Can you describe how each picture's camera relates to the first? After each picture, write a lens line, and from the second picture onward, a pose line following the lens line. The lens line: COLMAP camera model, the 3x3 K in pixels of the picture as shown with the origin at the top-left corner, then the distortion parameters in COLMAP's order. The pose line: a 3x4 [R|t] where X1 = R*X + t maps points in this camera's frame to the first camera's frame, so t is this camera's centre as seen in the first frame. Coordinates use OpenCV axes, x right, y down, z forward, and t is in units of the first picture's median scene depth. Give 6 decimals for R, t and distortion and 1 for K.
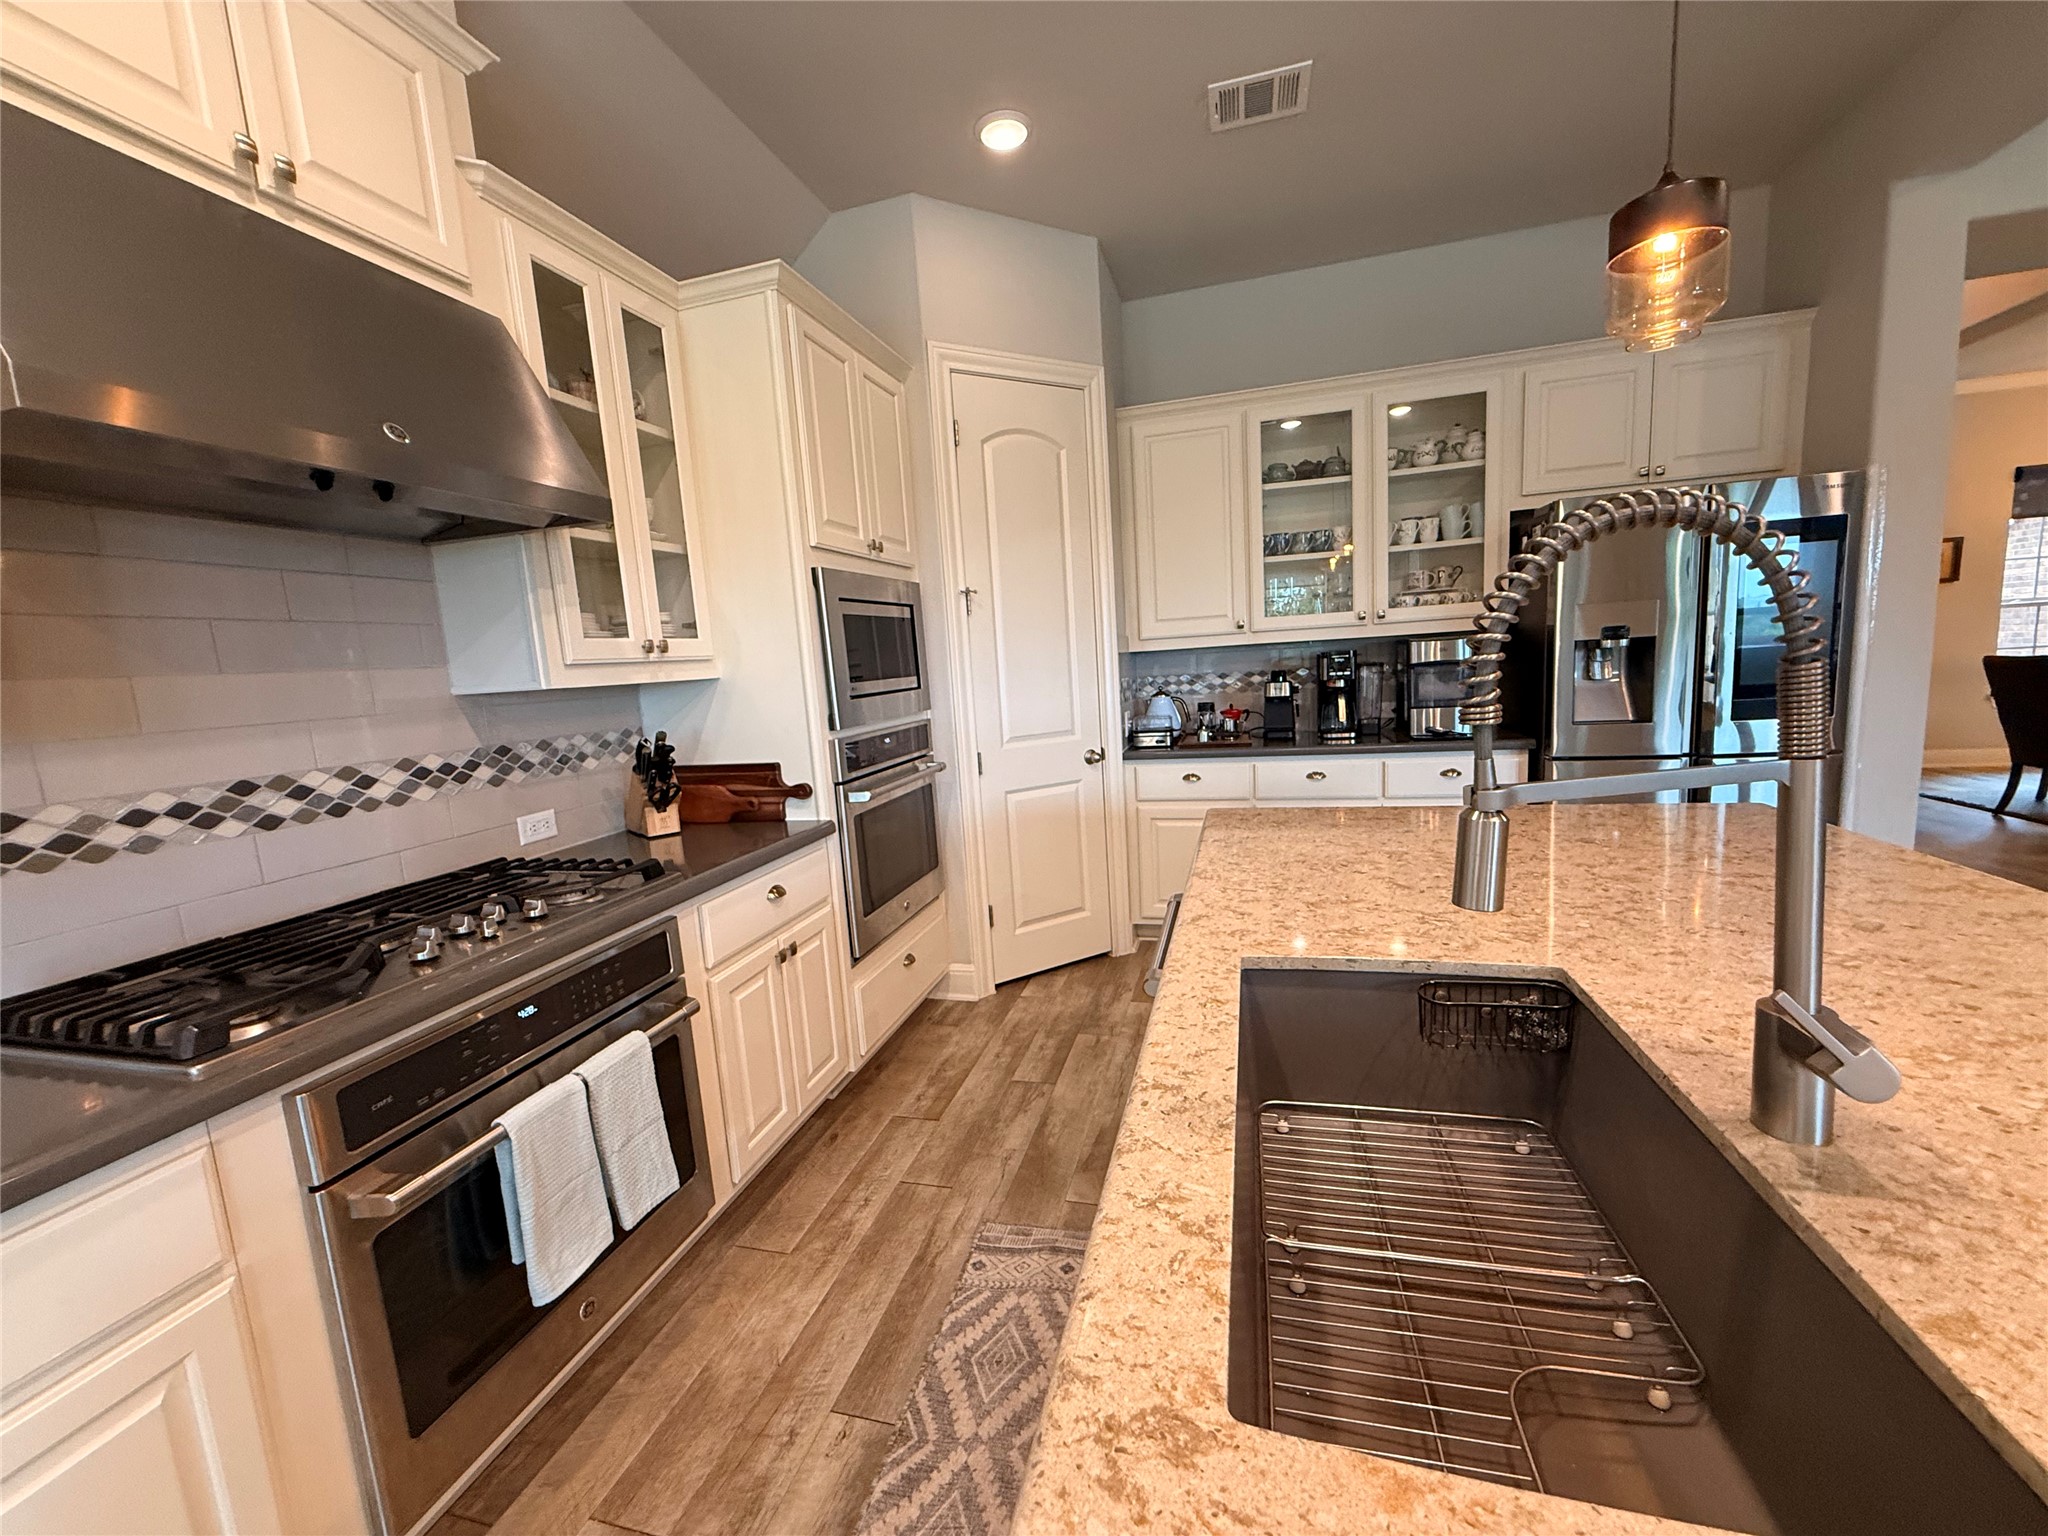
lens RADIAL K [[812.1, 0, 1028.5], [0, 812.1, 772.0], [0, 0, 1]] dist [-0.001638, 0.000370]
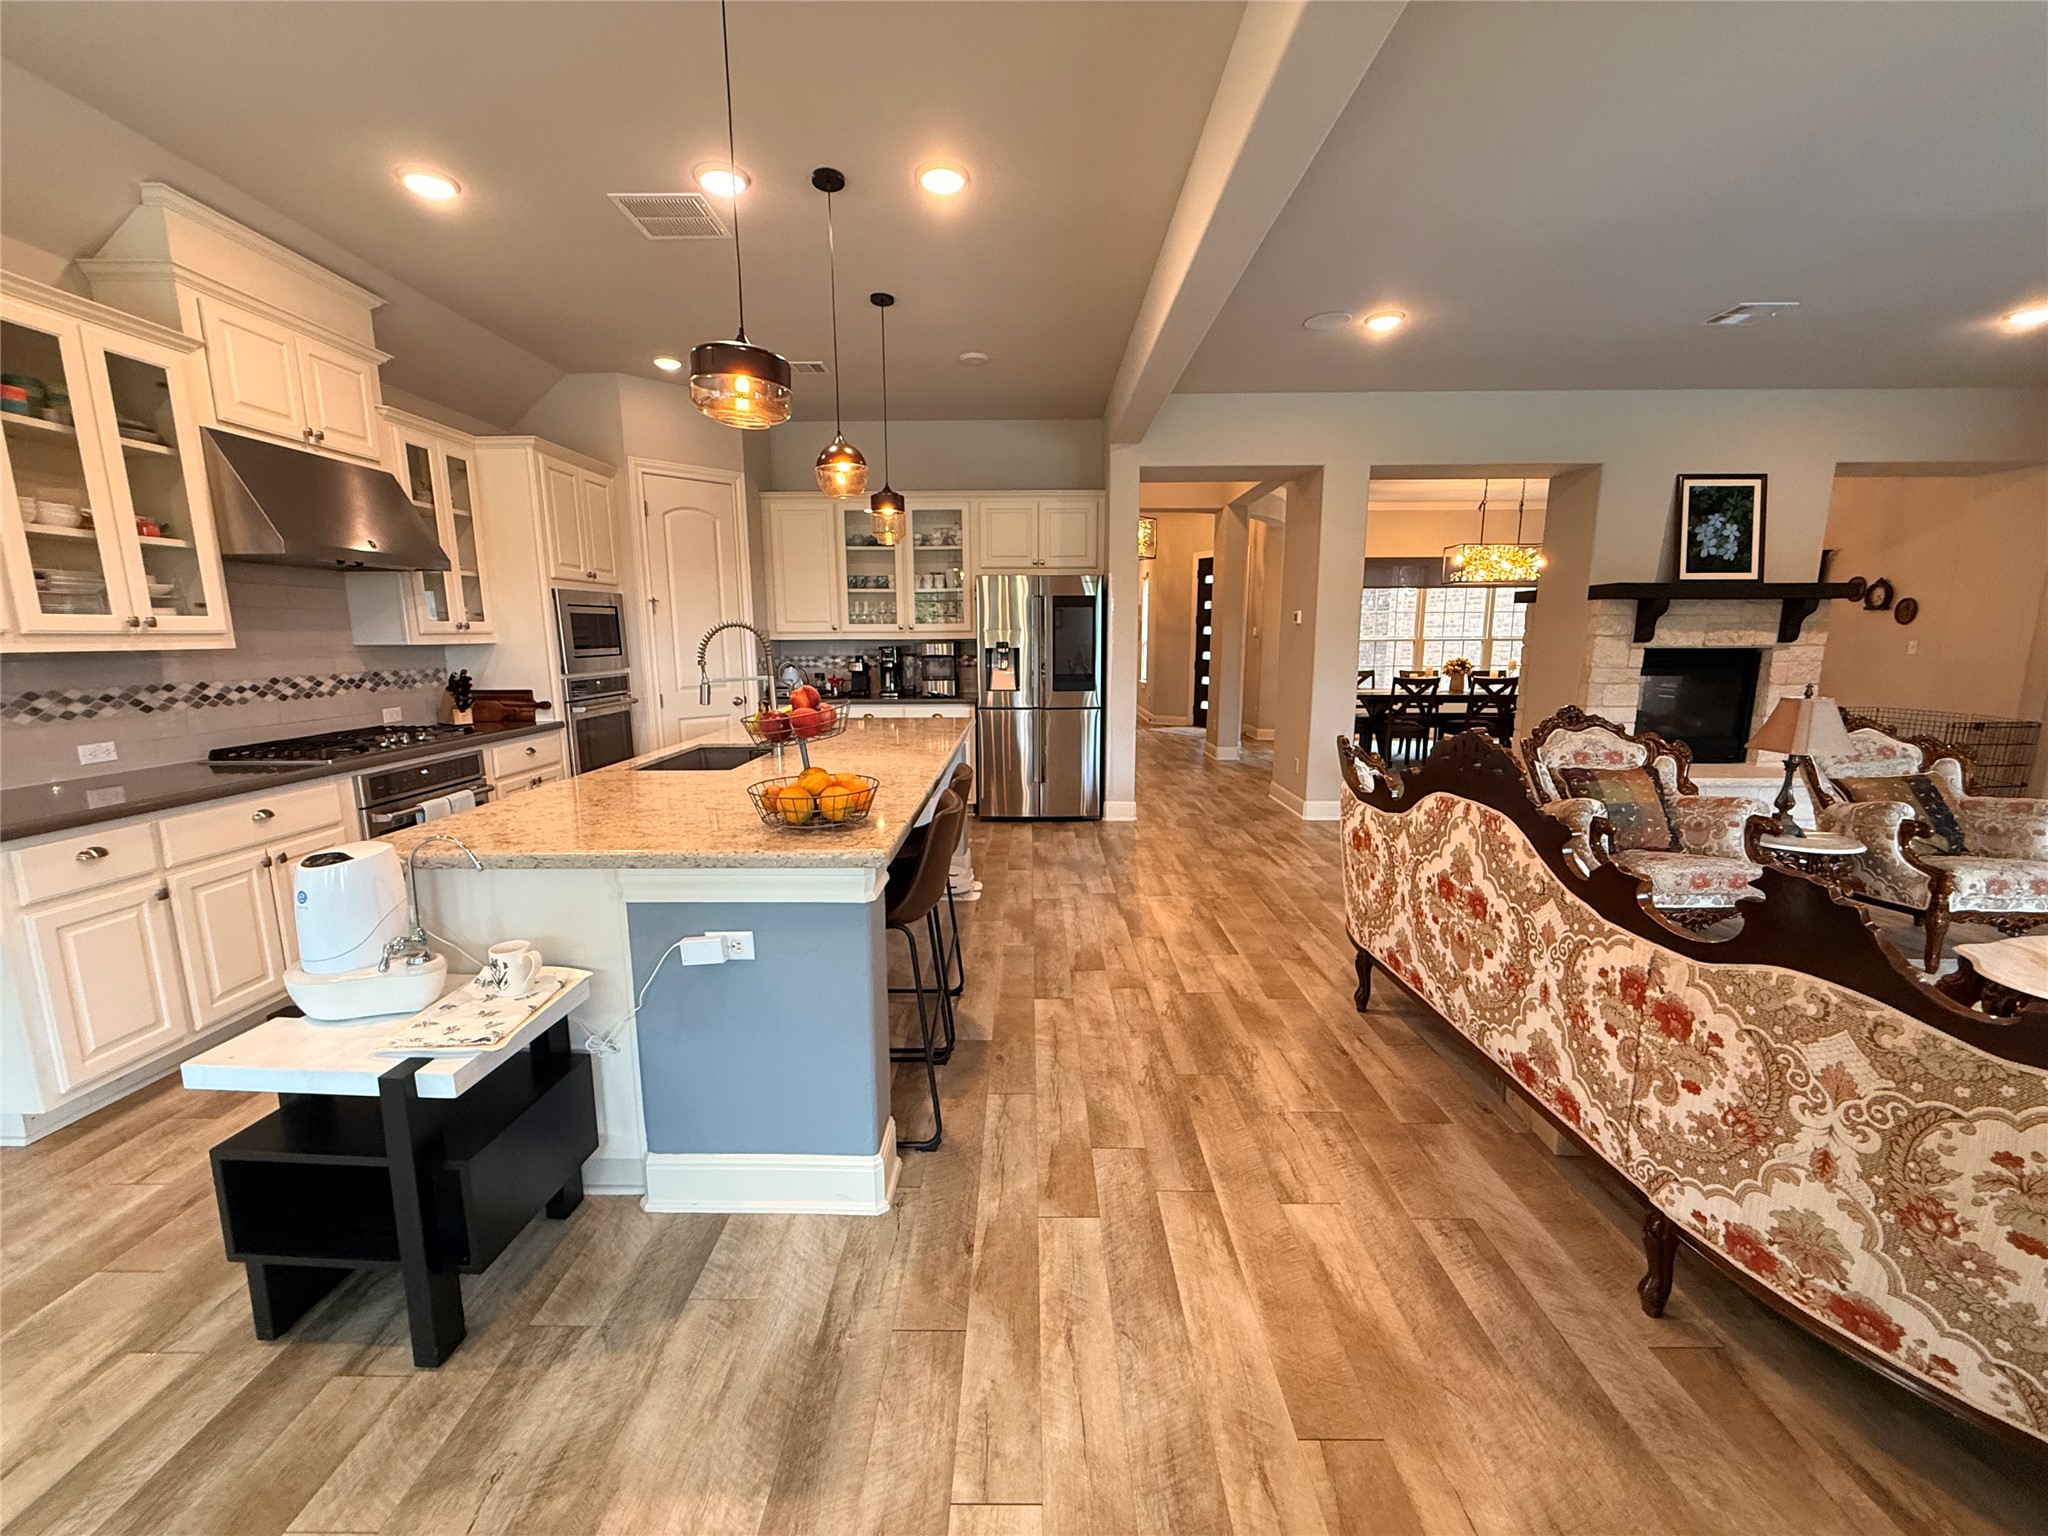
lens RADIAL K [[812.1, 0, 1028.1], [0, 812.1, 773.3], [0, 0, 1]] dist [-0.001638, 0.000370]
pose [[0.964606, 0.015119, 0.263261, 0.326502], [-0.021657, 0.999524, 0.021950, 0.121283], [-0.262804, -0.026875, 0.964475, -1.180658]]
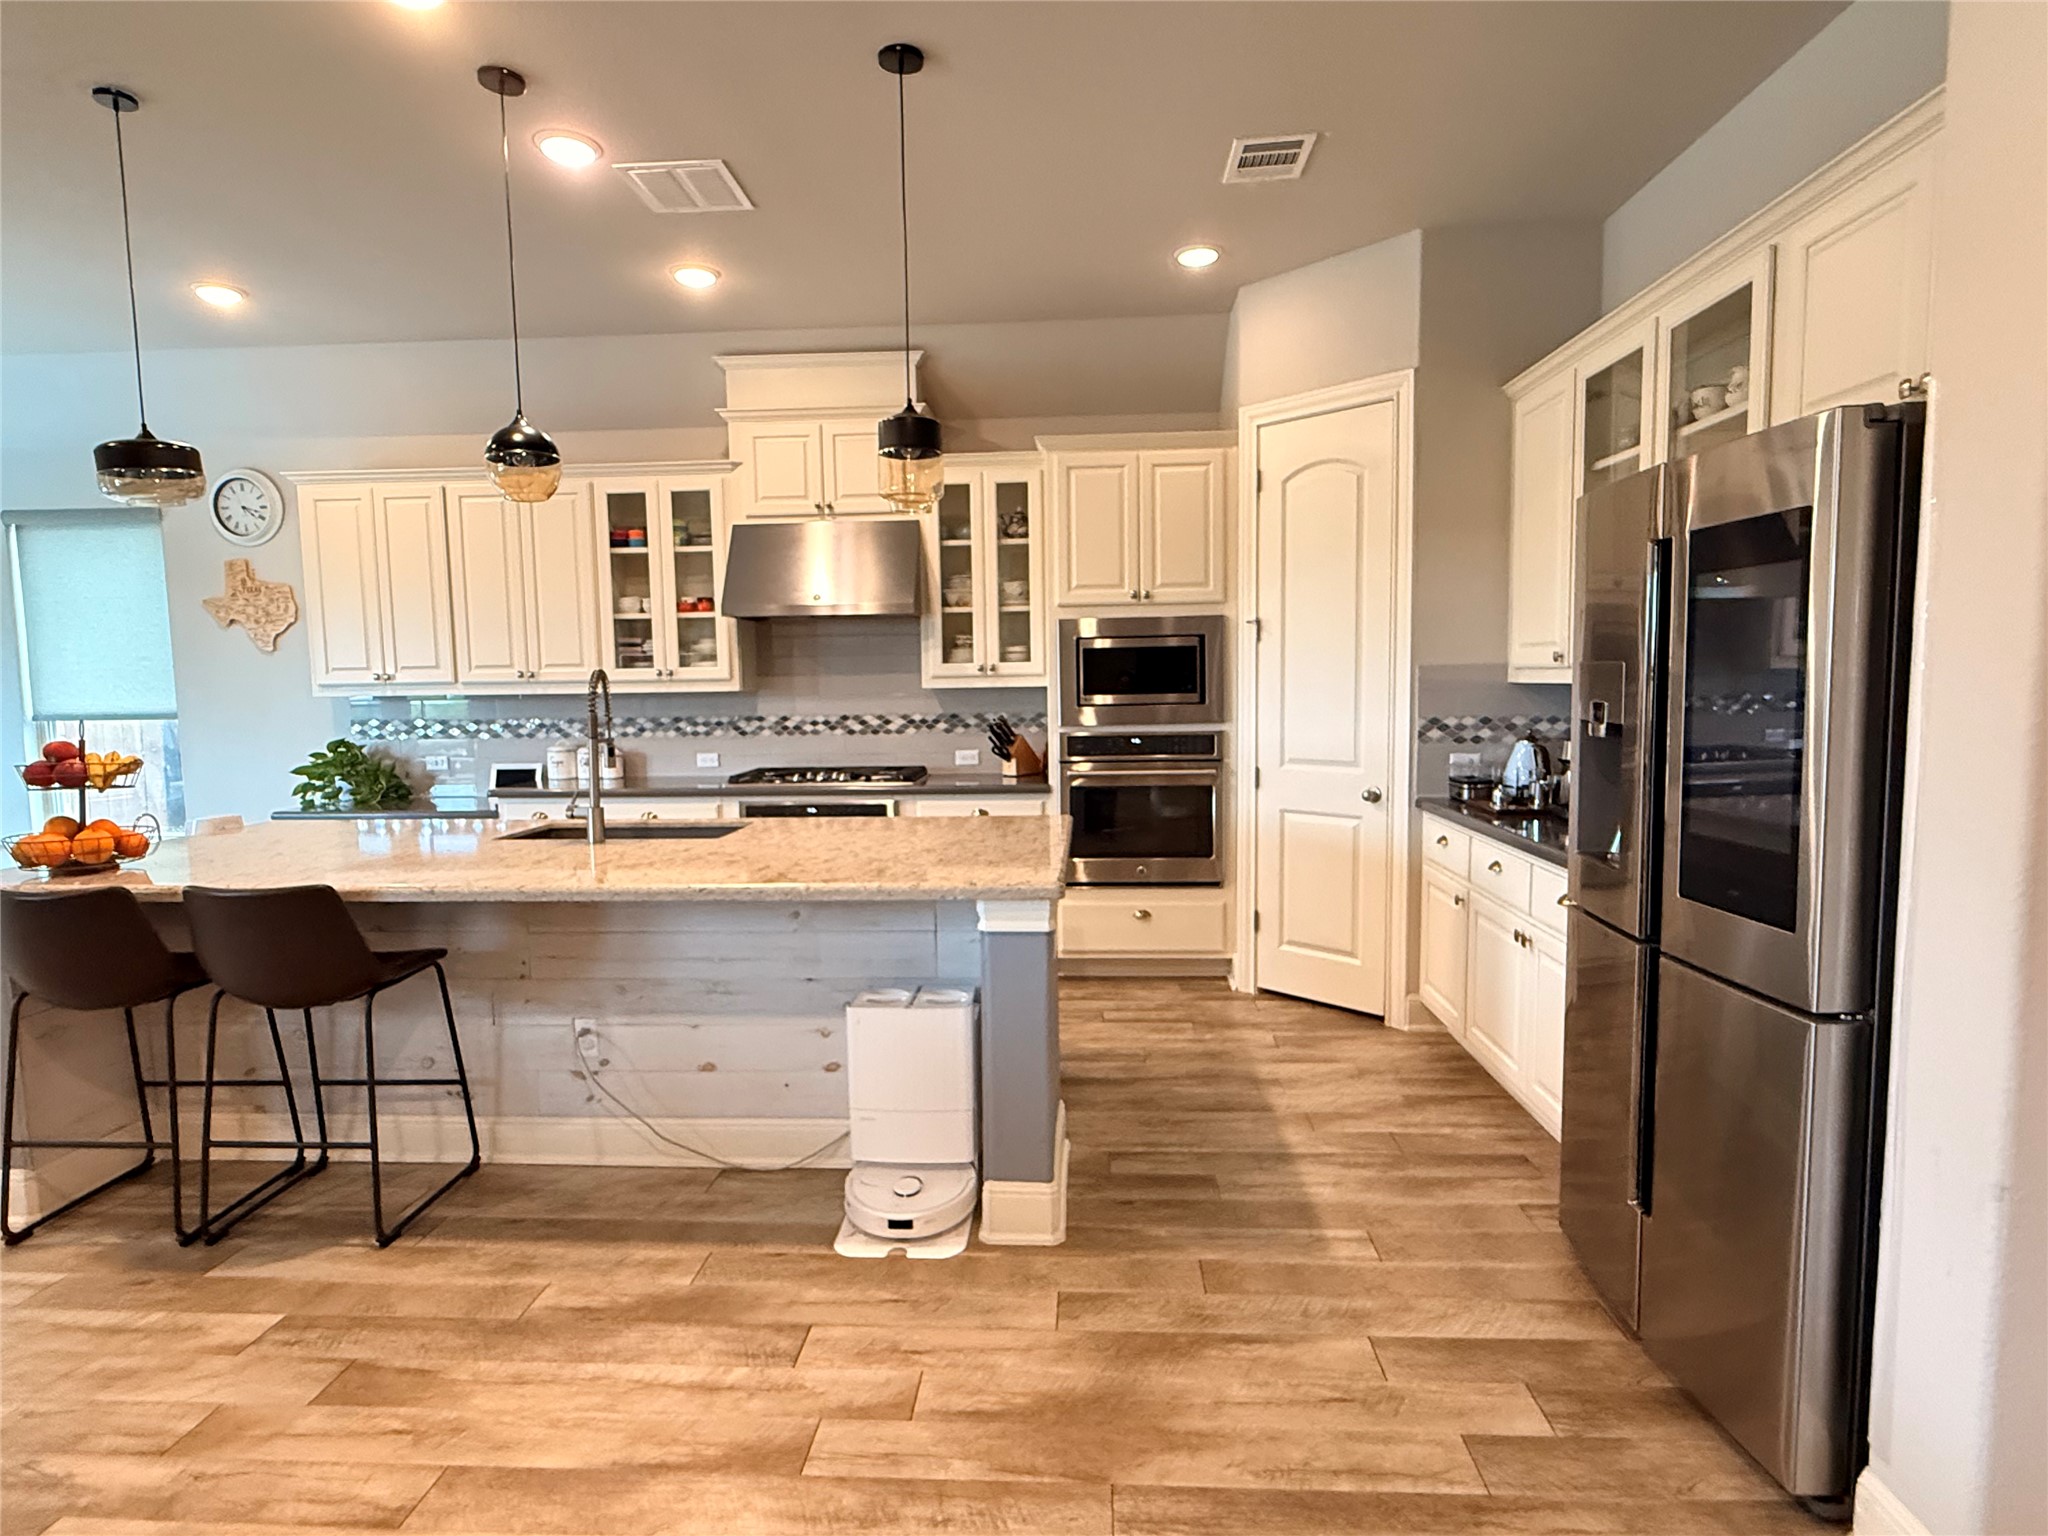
lens RADIAL K [[1097.6, 0, 1017.0], [0, 1097.6, 774.3], [0, 0, 1]] dist [-0.000168, -0.000212]
pose [[0.206904, 0.148153, -0.967079, 1.788371], [-0.132649, 0.983589, 0.122302, -0.209664], [0.969327, 0.102977, 0.223161, 0.499386]]
